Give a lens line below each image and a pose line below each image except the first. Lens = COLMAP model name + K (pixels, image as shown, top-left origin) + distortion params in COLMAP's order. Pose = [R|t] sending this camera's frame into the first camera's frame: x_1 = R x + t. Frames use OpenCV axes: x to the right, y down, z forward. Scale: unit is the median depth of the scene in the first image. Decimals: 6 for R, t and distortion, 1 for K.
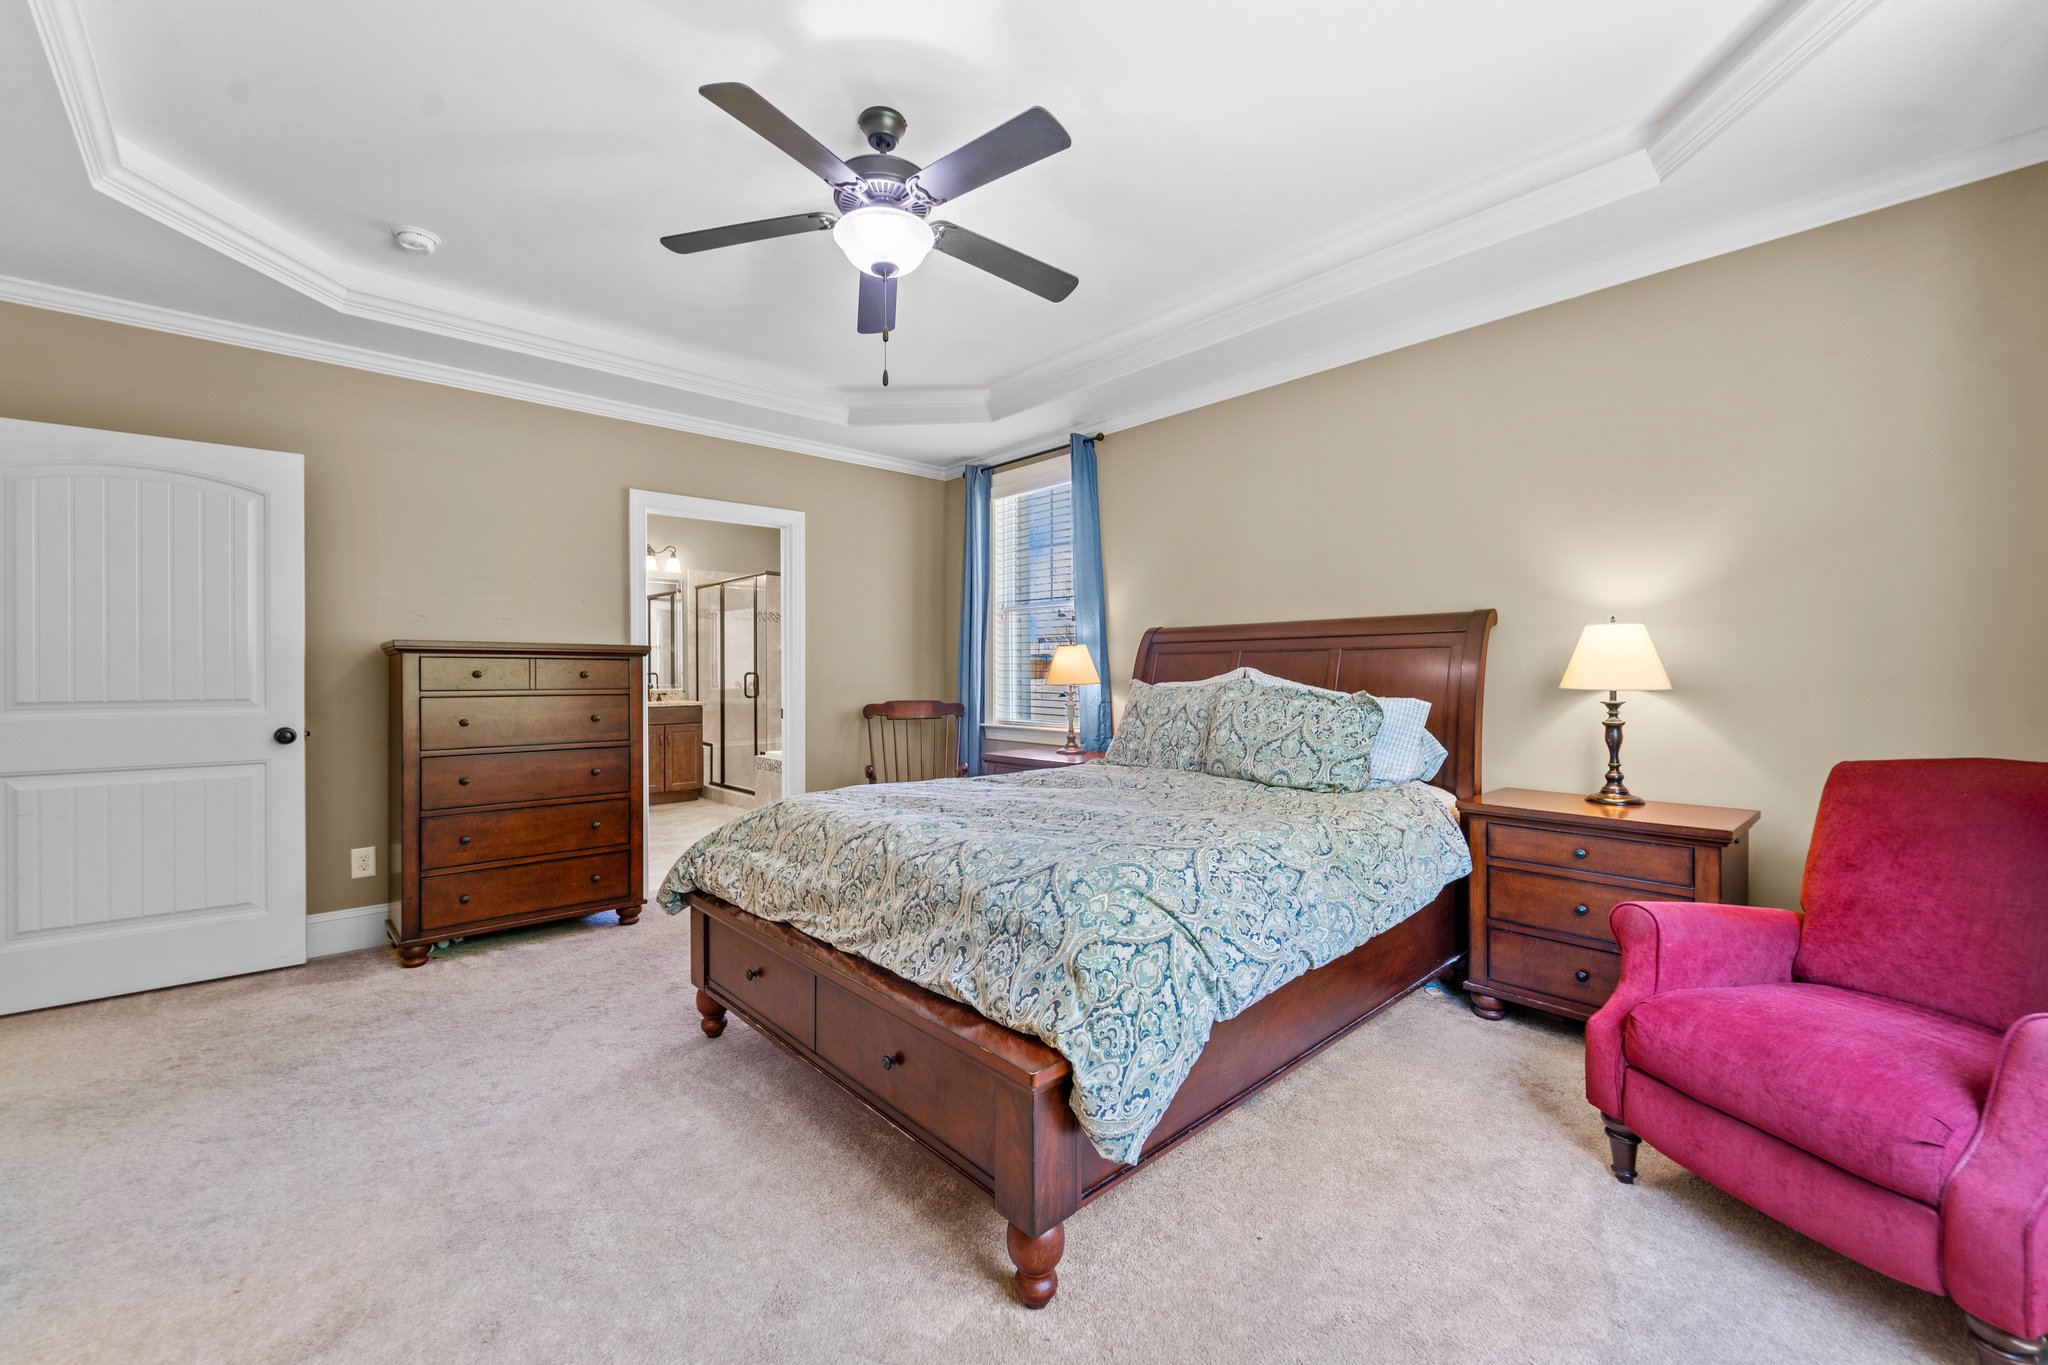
lens RADIAL K [[838.8, 0, 1015.0], [0, 838.8, 663.8], [0, 0, 1]] dist [-0.002012, -0.000853]
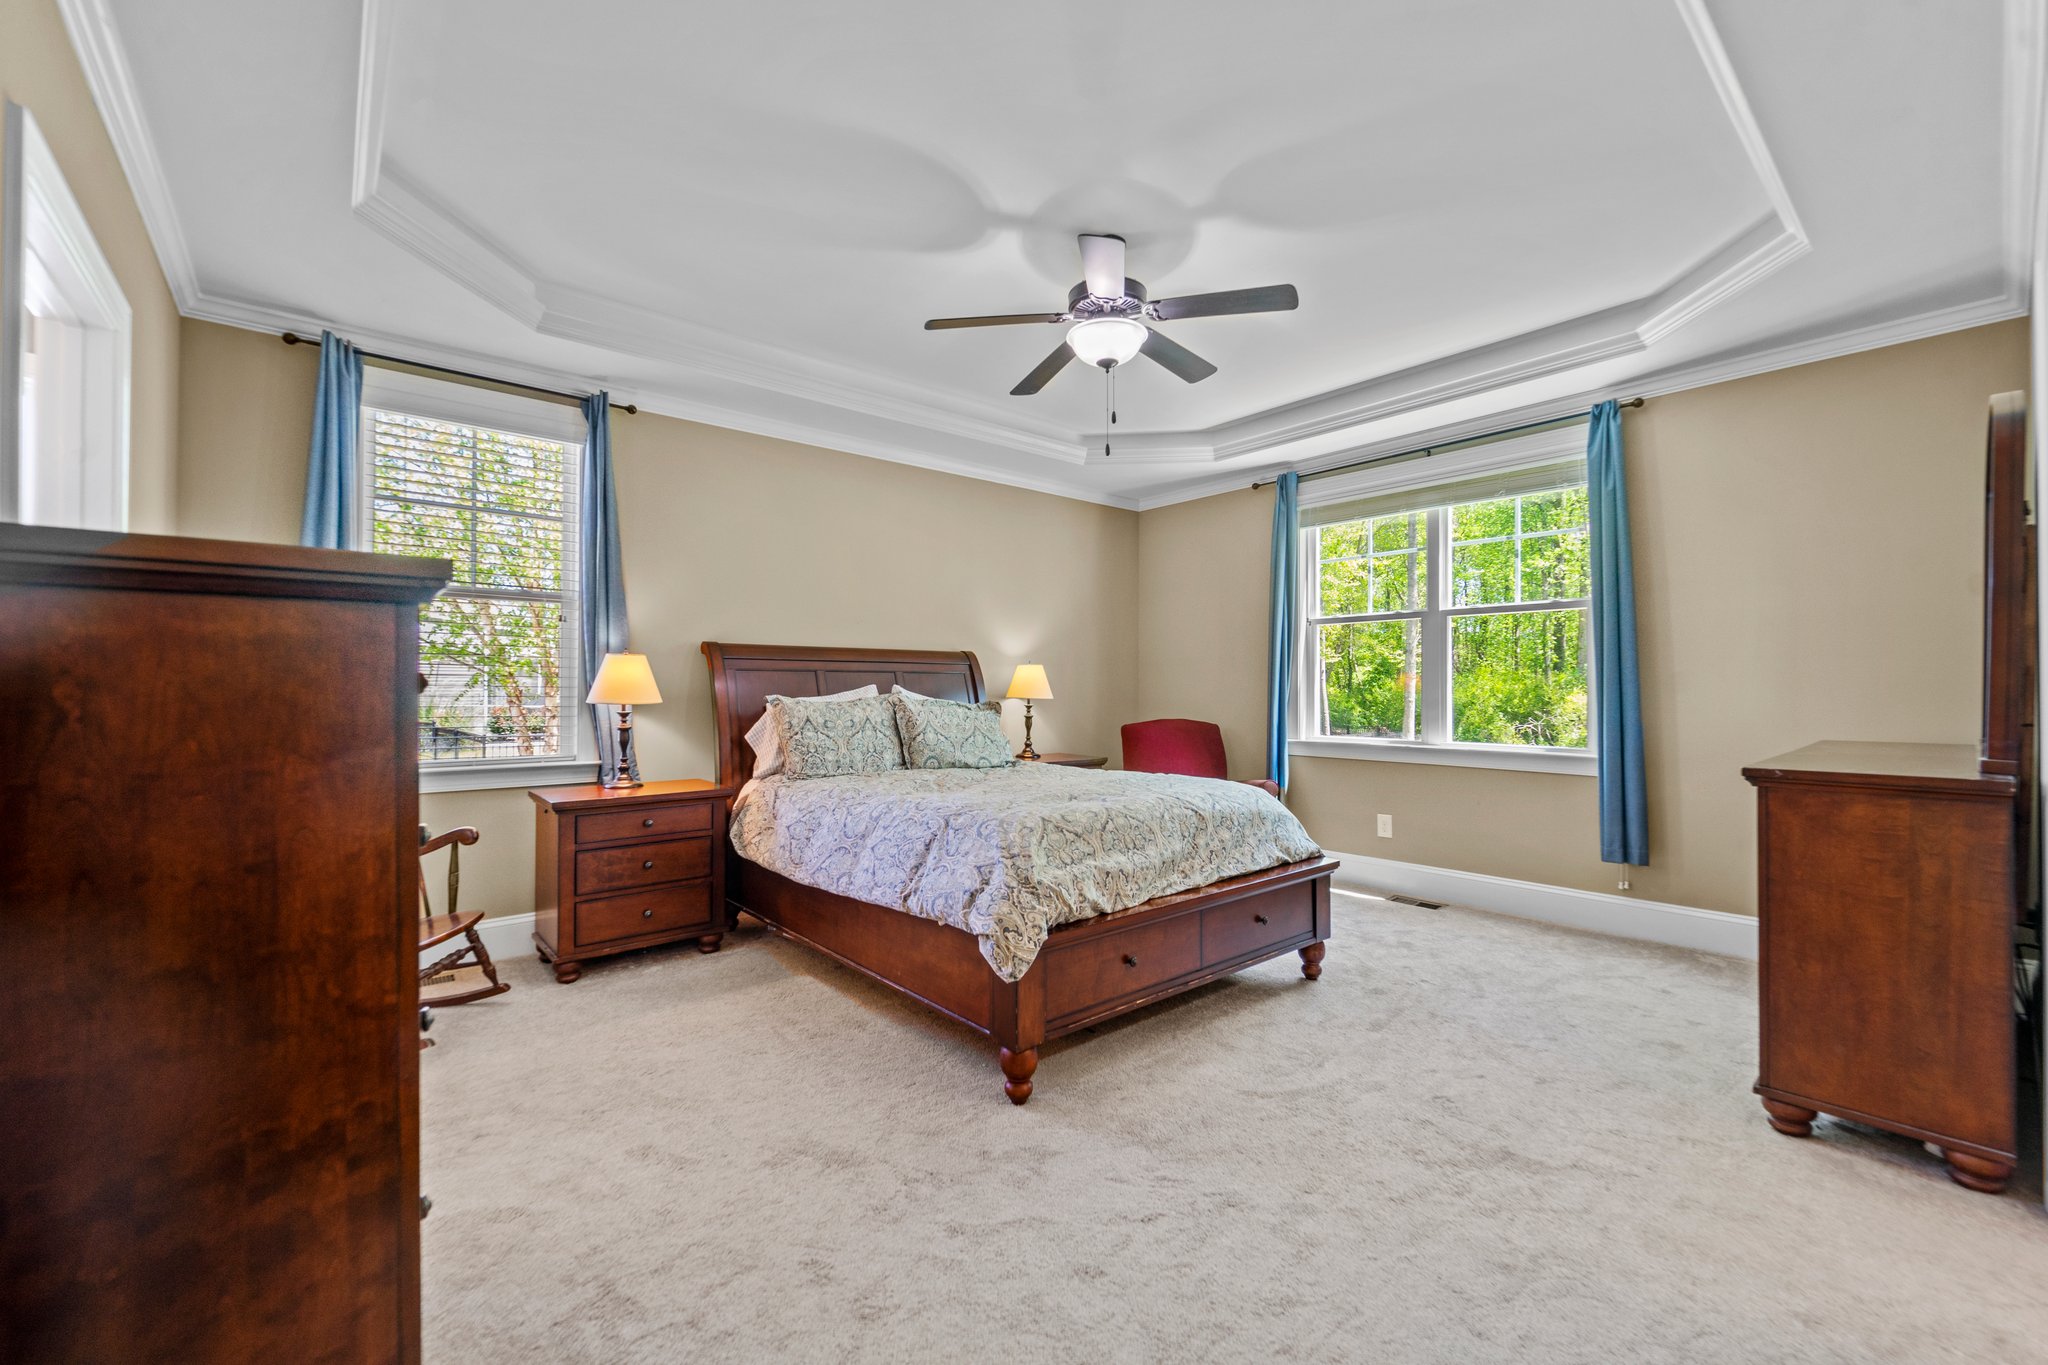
lens RADIAL K [[830.3, 0, 1029.6], [0, 830.3, 683.8], [0, 0, 1]] dist [-0.000297, -0.000136]
pose [[0.015084, 0.009542, 0.999841, -1.203348], [-0.015066, 0.999843, -0.009315, 0.013408], [-0.999773, -0.014924, 0.015226, 0.951781]]
